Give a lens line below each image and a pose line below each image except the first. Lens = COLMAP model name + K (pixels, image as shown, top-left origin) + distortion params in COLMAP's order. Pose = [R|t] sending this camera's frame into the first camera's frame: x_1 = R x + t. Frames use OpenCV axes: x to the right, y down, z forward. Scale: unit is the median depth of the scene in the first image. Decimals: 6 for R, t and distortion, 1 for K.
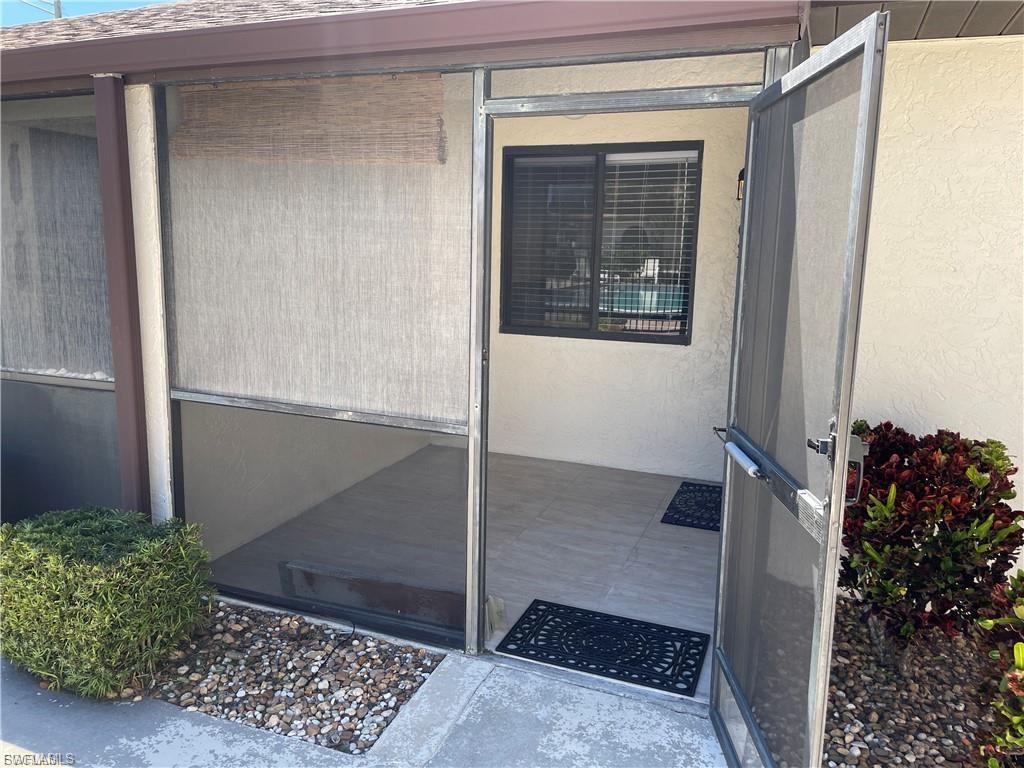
lens RADIAL K [[772.3, 0, 510.1], [0, 772.3, 375.1], [0, 0, 1]] dist [0.014048, -0.000345]
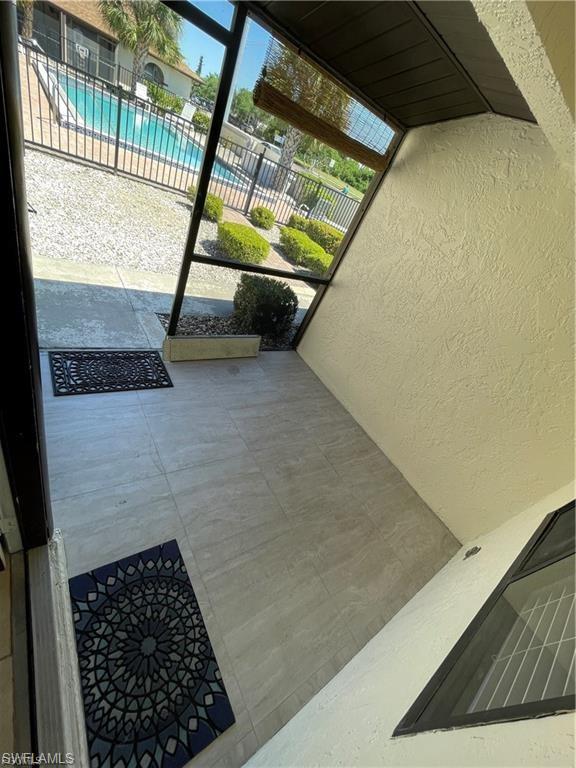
lens RADIAL K [[314.7, 0, 283.7], [0, 314.7, 385.2], [0, 0, 1]] dist [-0.000677, 0.000213]
pose [[-0.535493, 0.298885, -0.789883, 0.502889], [-0.520258, 0.620002, 0.587307, -0.285869], [0.665266, 0.725442, -0.176509, 1.400125]]
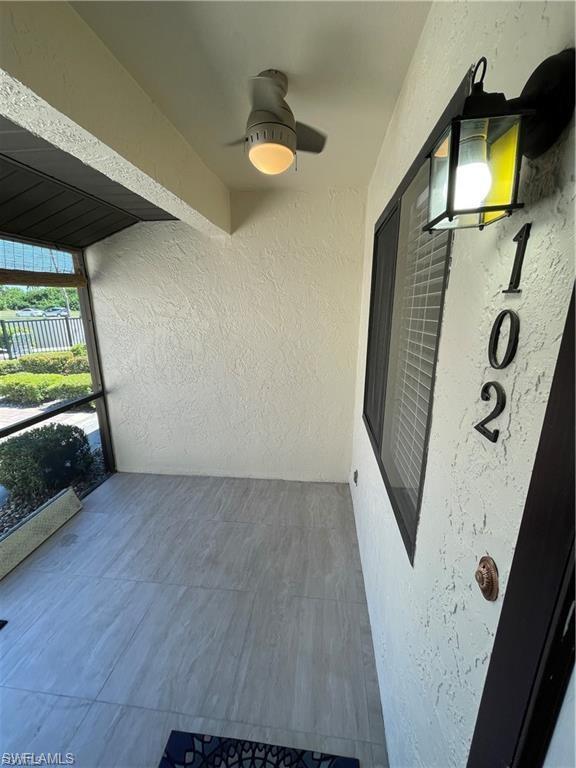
lens RADIAL K [[314.7, 0, 291.5], [0, 314.7, 385.6], [0, 0, 1]] dist [-0.000677, 0.000213]
pose [[0.253665, 0.223310, -0.941162, 0.588527], [-0.162433, 0.969004, 0.186137, -0.270881], [0.953556, 0.105660, 0.282075, 1.359883]]
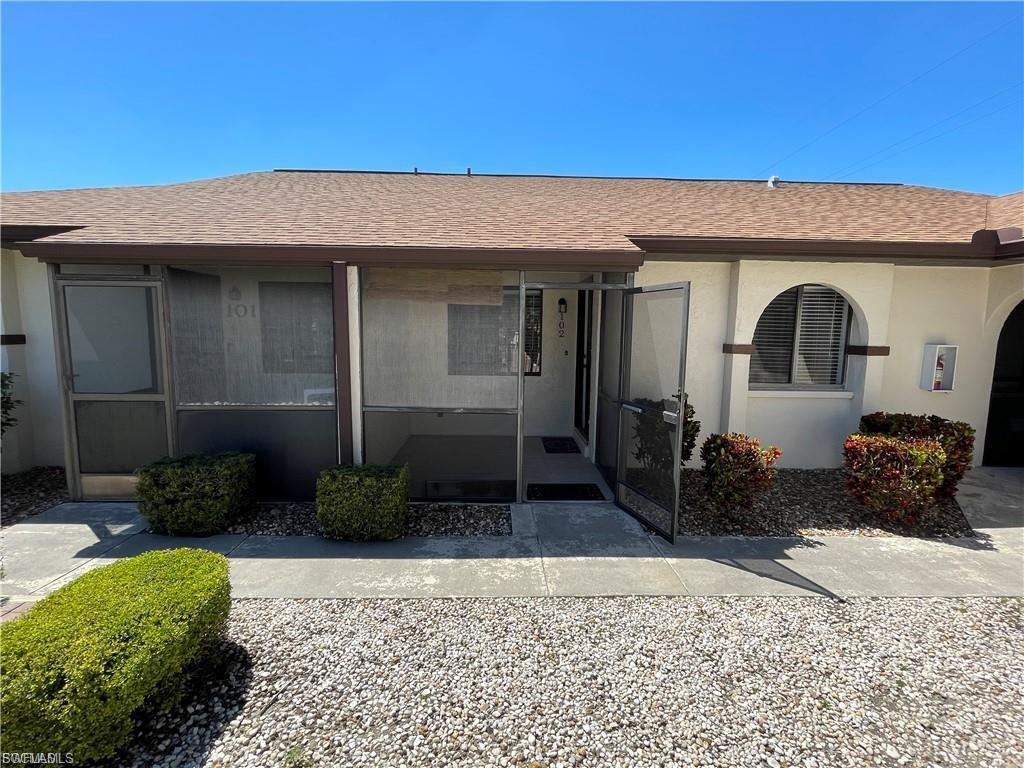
lens RADIAL K [[485.0, 0, 509.6], [0, 485.0, 386.9], [0, 0, 1]] dist [-0.002963, 0.000480]
pose [[0.919864, -0.060626, 0.387525, -0.617172], [0.073901, 0.997076, -0.019431, 0.021051], [-0.385214, 0.046513, 0.921655, -0.397751]]
